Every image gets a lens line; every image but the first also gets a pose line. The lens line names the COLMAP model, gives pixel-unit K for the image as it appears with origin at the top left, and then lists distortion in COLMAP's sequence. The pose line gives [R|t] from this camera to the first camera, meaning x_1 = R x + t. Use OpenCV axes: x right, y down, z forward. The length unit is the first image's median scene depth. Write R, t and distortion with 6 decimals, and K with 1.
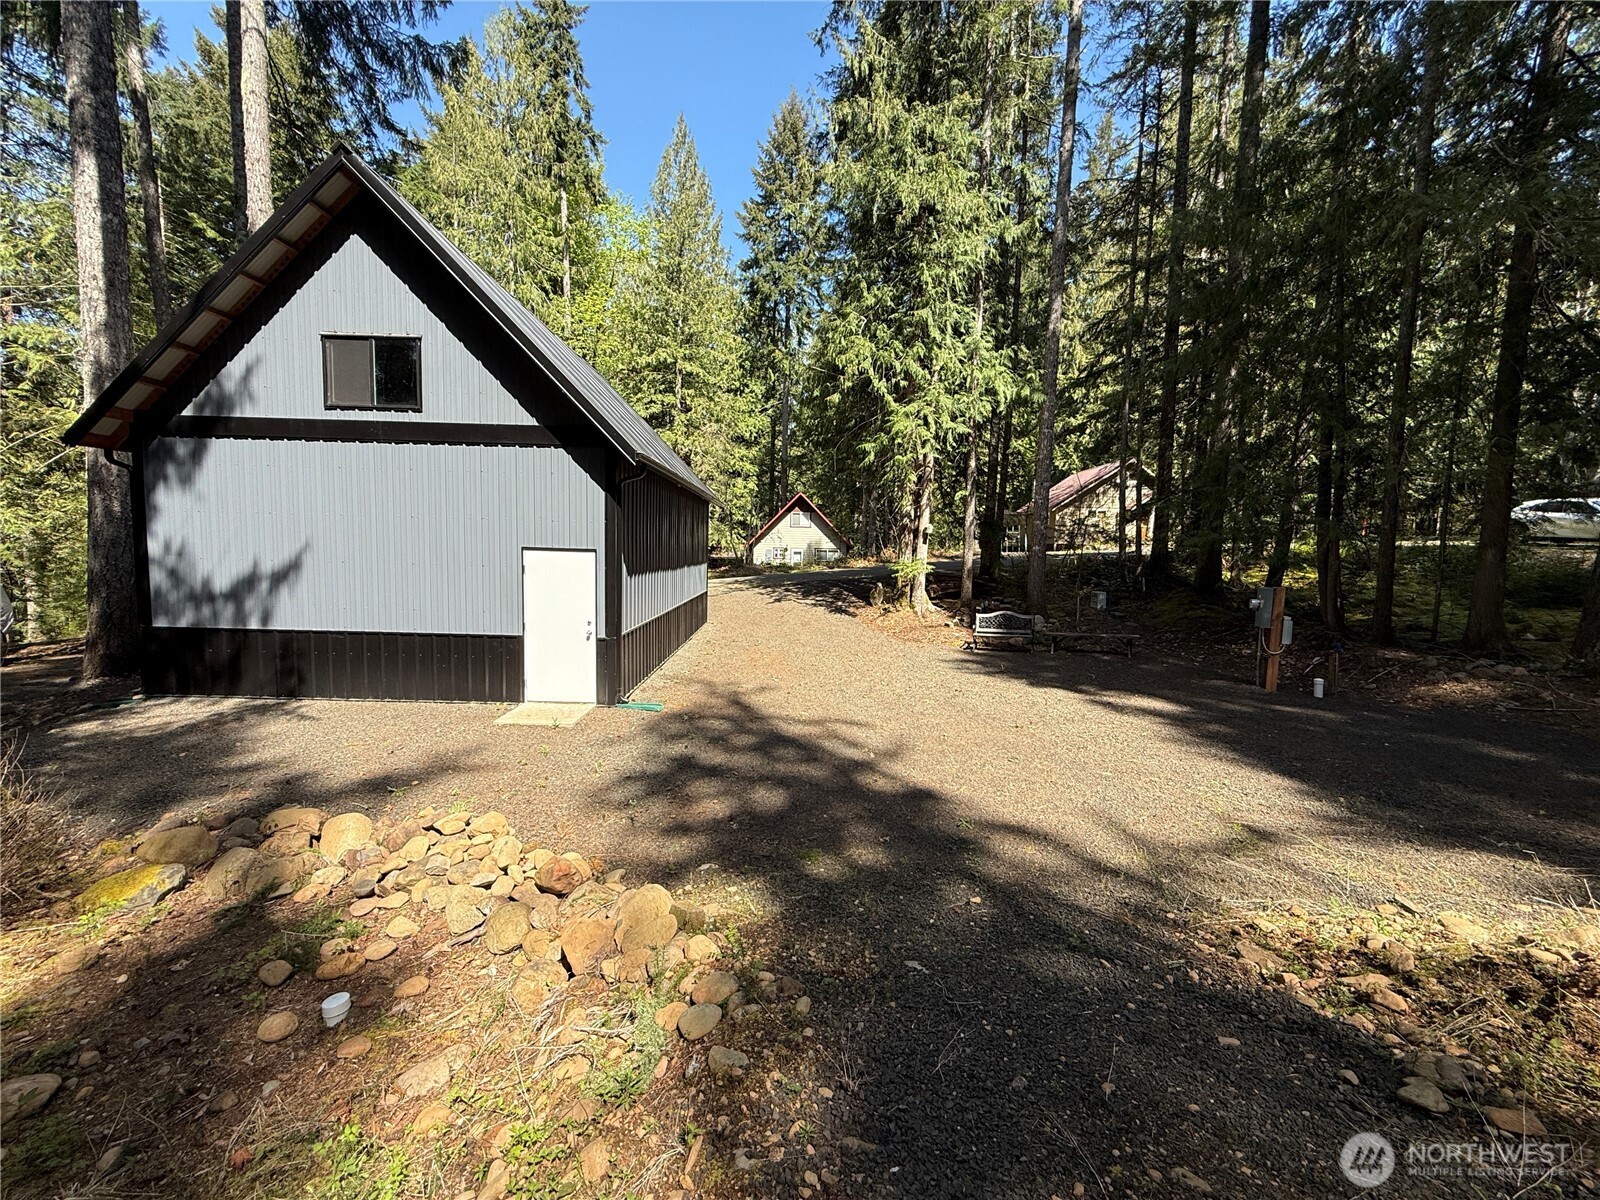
lens RADIAL K [[640.9, 0, 794.3], [0, 640.9, 596.6], [0, 0, 1]] dist [0.000768, -0.000209]
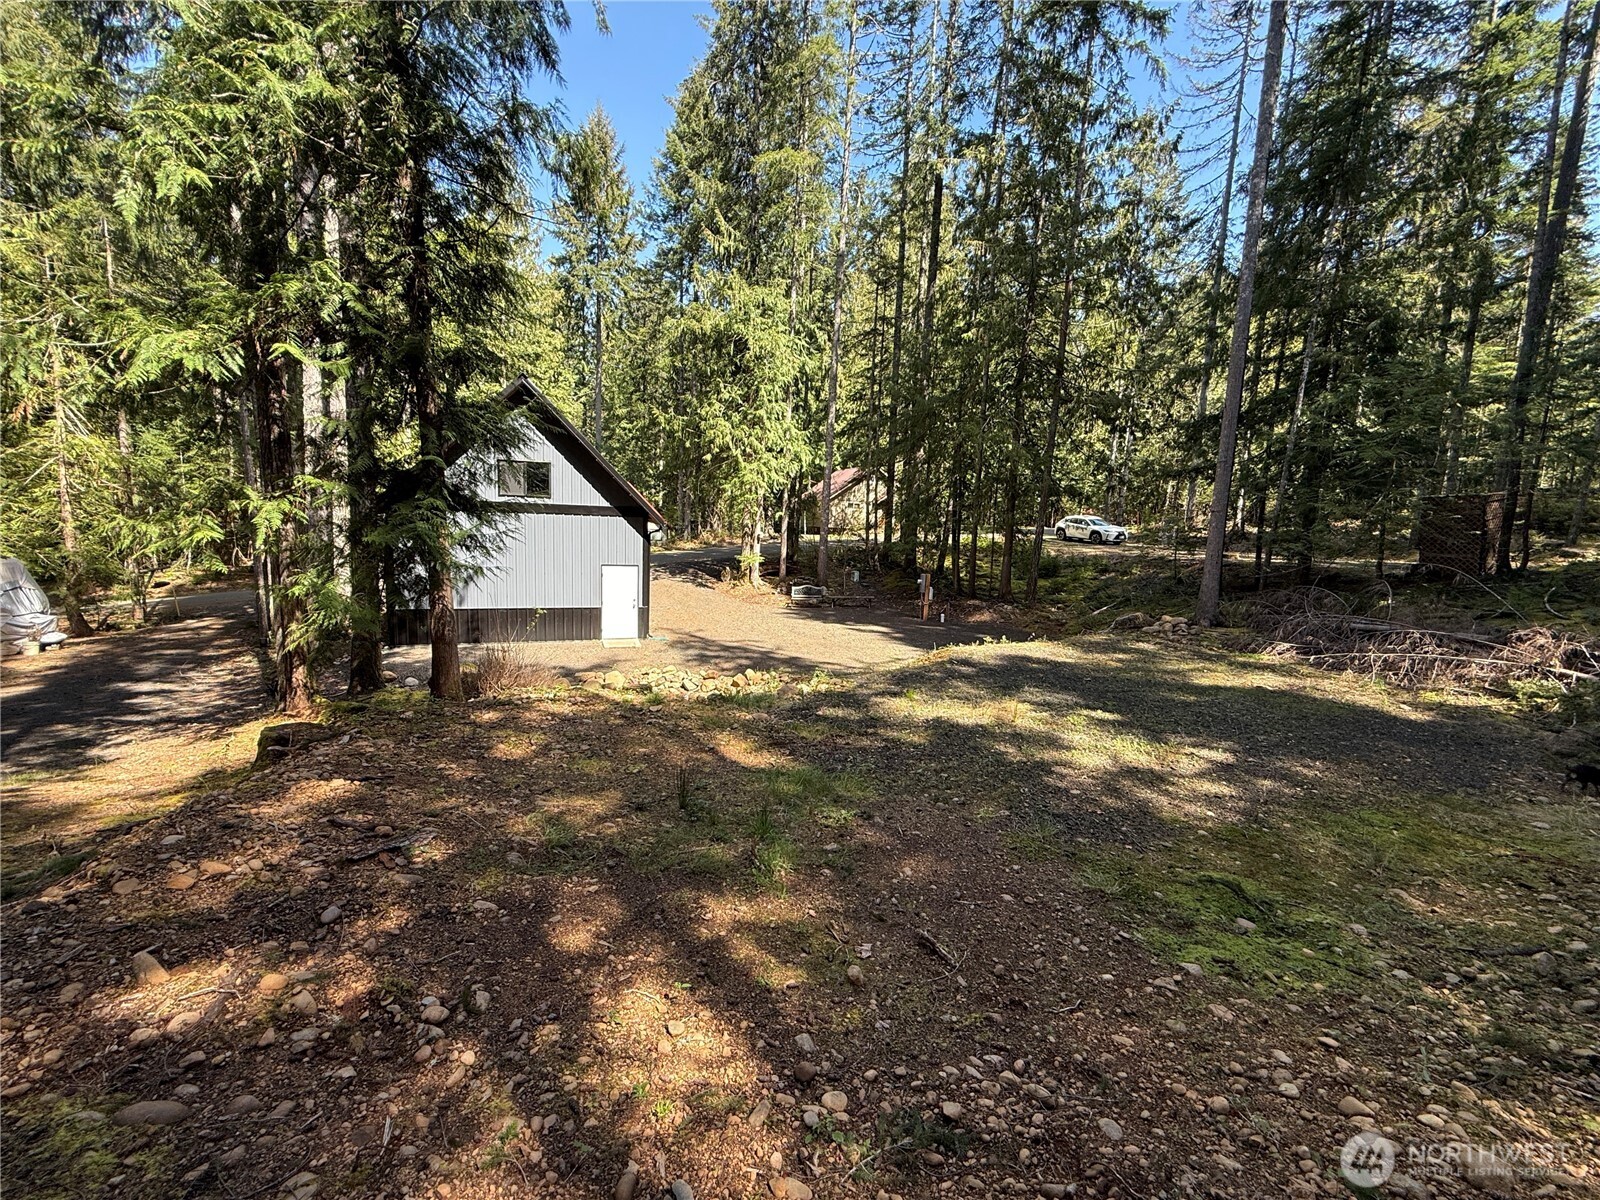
lens RADIAL K [[639.8, 0, 795.4], [0, 639.8, 599.7], [0, 0, 1]] dist [0.009218, -0.000324]
pose [[0.939015, -0.030280, 0.342540, -0.481019], [0.008113, 0.997789, 0.065963, -0.083272], [-0.343780, -0.059161, 0.937185, -1.022129]]
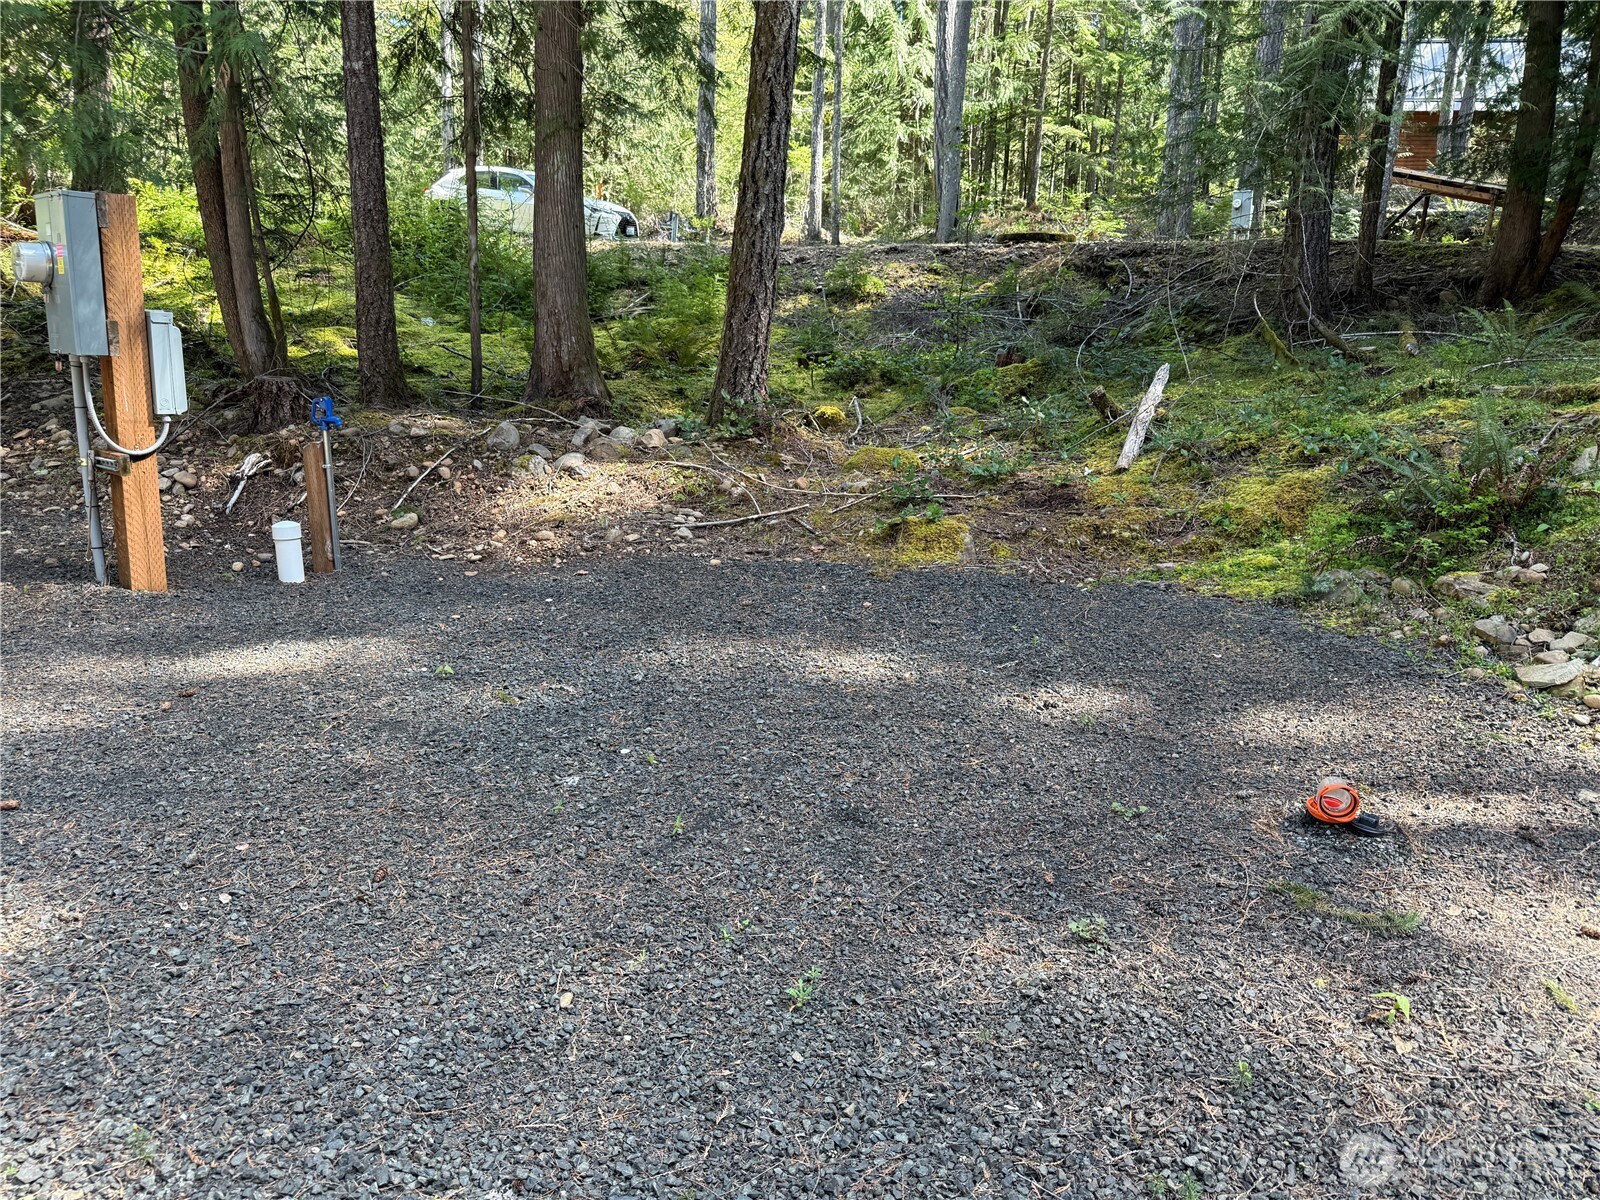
lens RADIAL K [[1137.1, 0, 794.8], [0, 1137.1, 596.7], [0, 0, 1]] dist [0.089370, -0.134206]
pose [[0.376509, -0.208305, 0.902691, 0.439631], [0.036007, 0.976947, 0.210422, 0.061849], [-0.925713, -0.046722, 0.375330, 0.610600]]
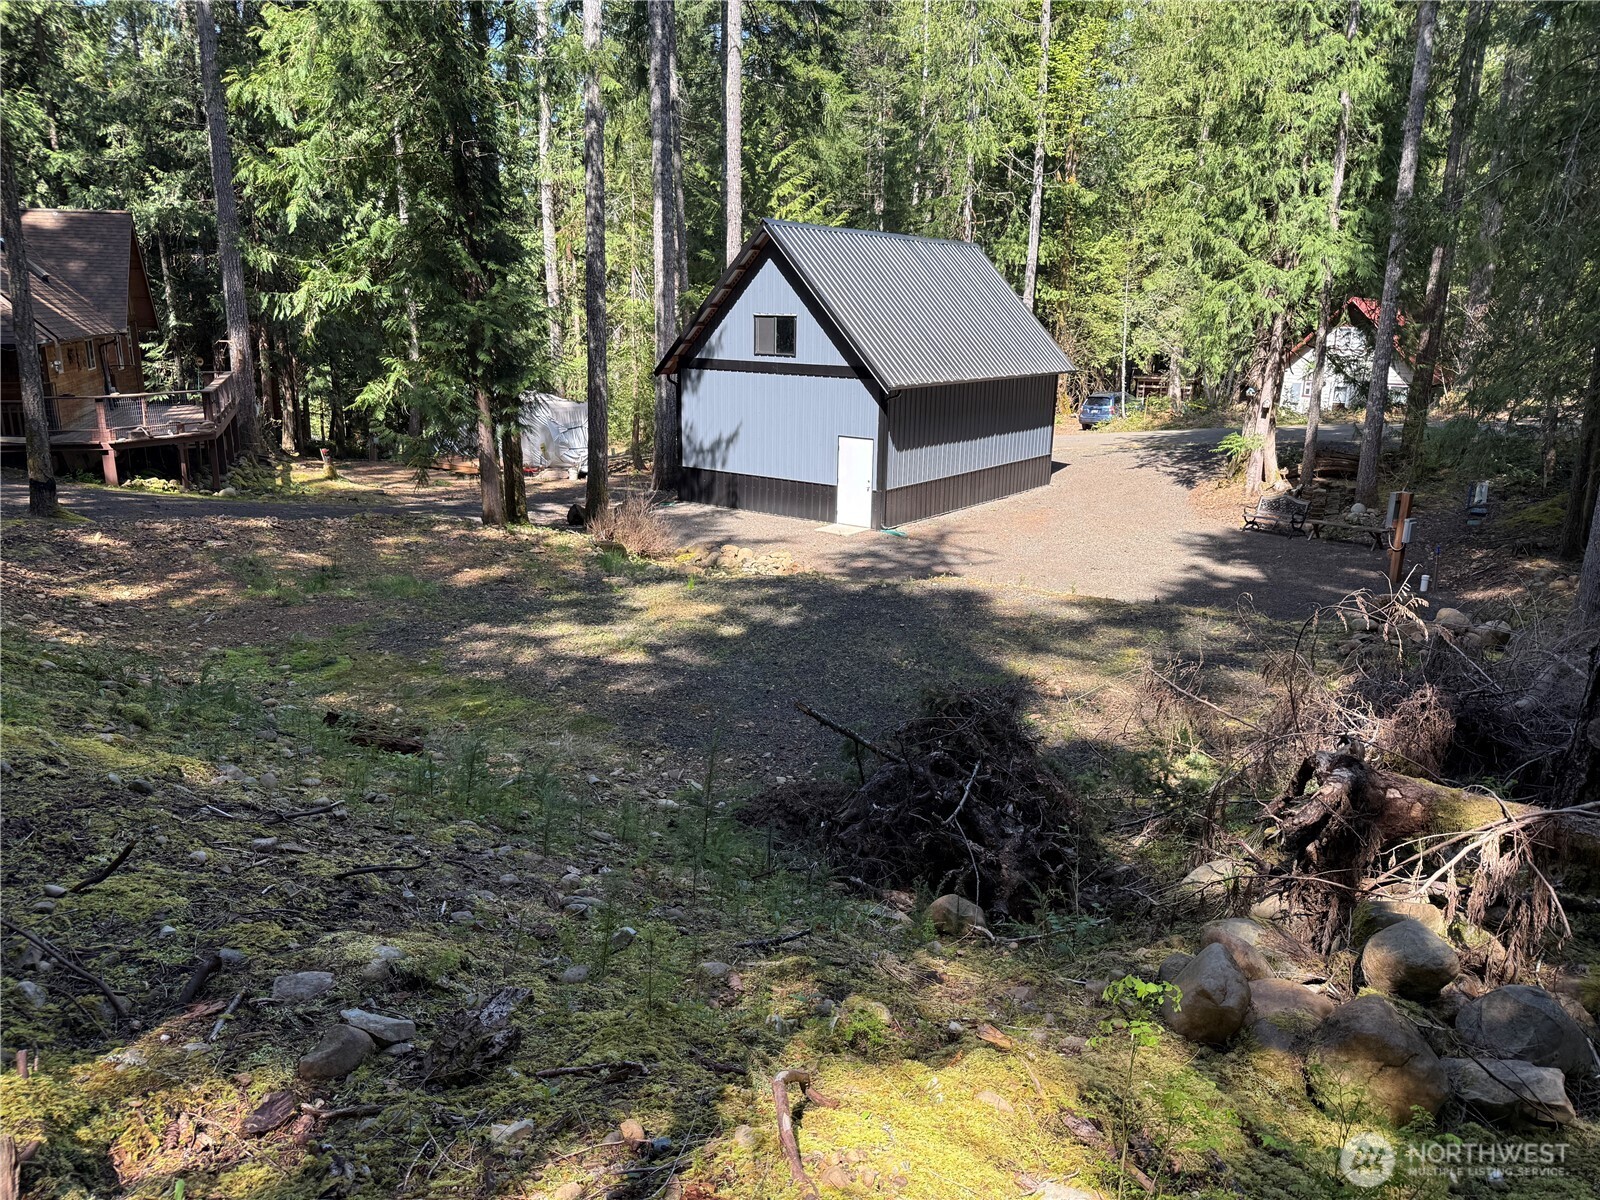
lens RADIAL K [[1137.1, 0, 794.8], [0, 1137.1, 596.7], [0, 0, 1]] dist [0.089370, -0.134206]
pose [[0.800108, 0.135614, -0.584325, 1.200549], [-0.042617, 0.984499, 0.170134, -0.146096], [0.598340, -0.111223, 0.793485, -1.408715]]
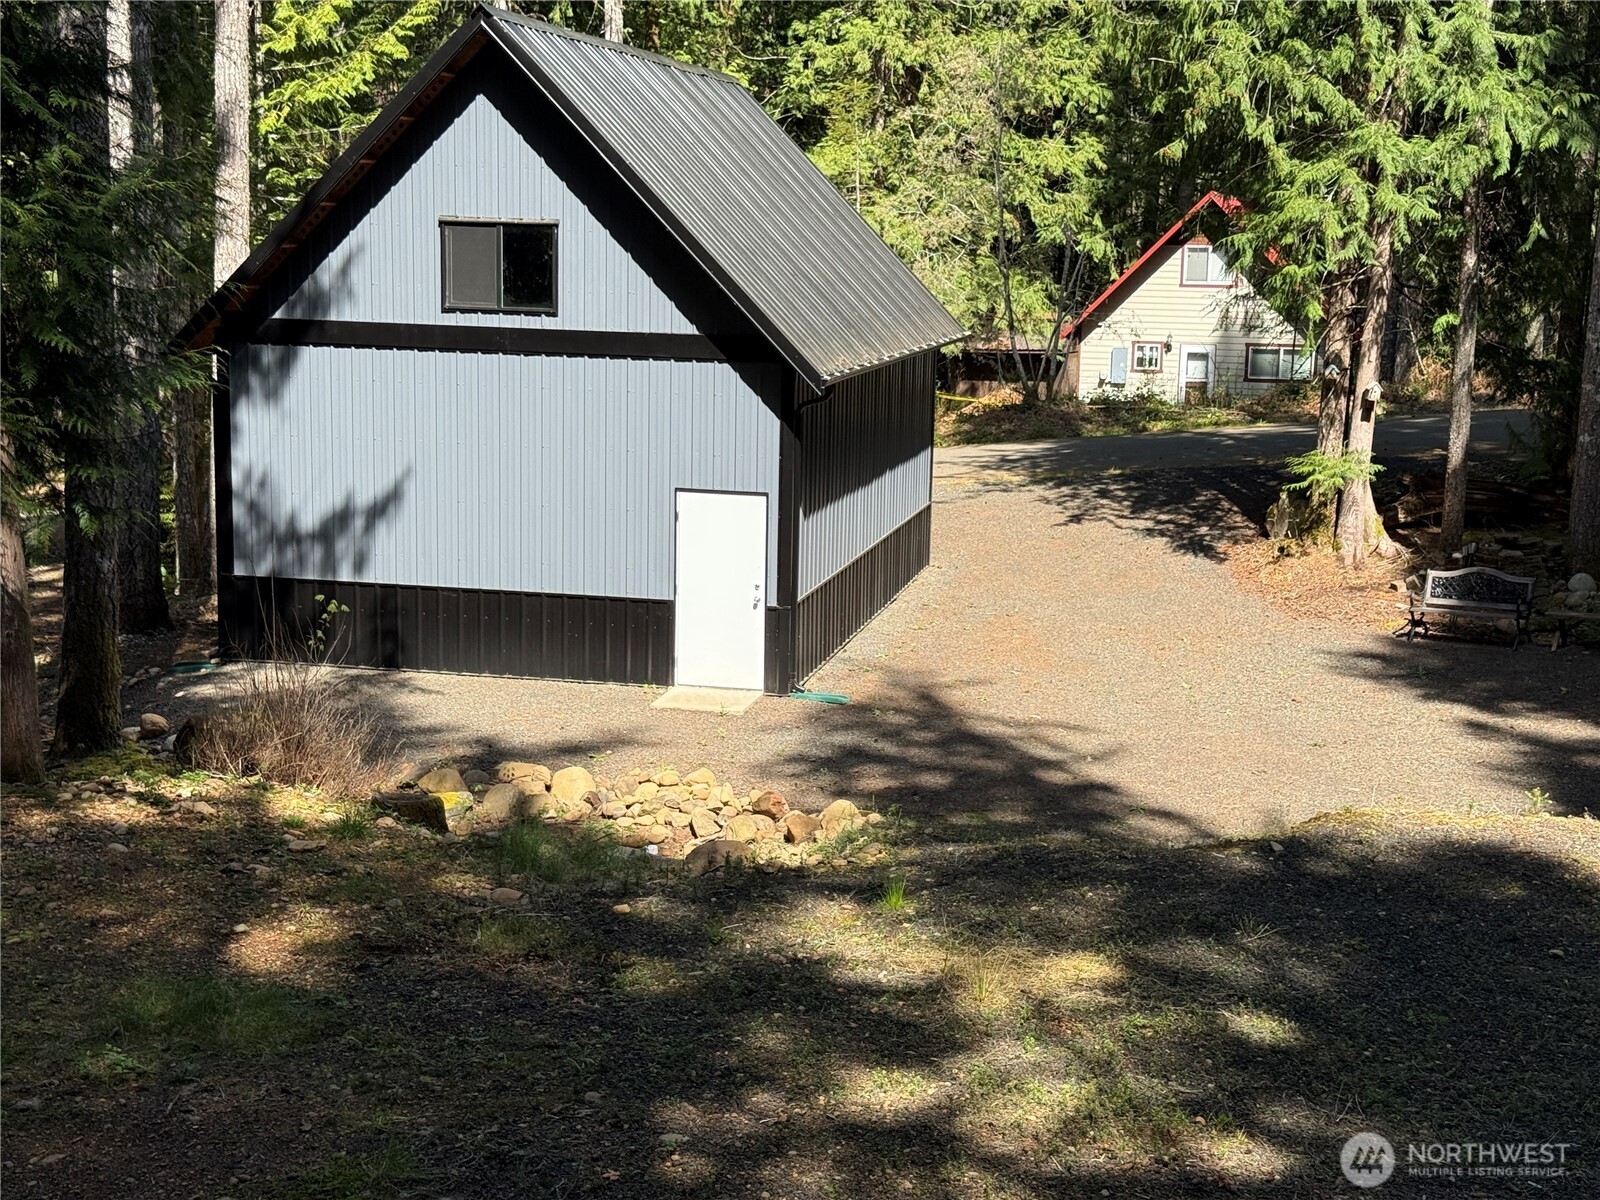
lens RADIAL K [[2247.1, 0, 792.0], [0, 2247.1, 606.4], [0, 0, 1]] dist [0.188538, -0.487616]
pose [[0.975792, 0.033579, -0.216108, 0.272936], [-0.014649, 0.995959, 0.088606, -0.156036], [0.218210, -0.083296, 0.972340, -1.442104]]
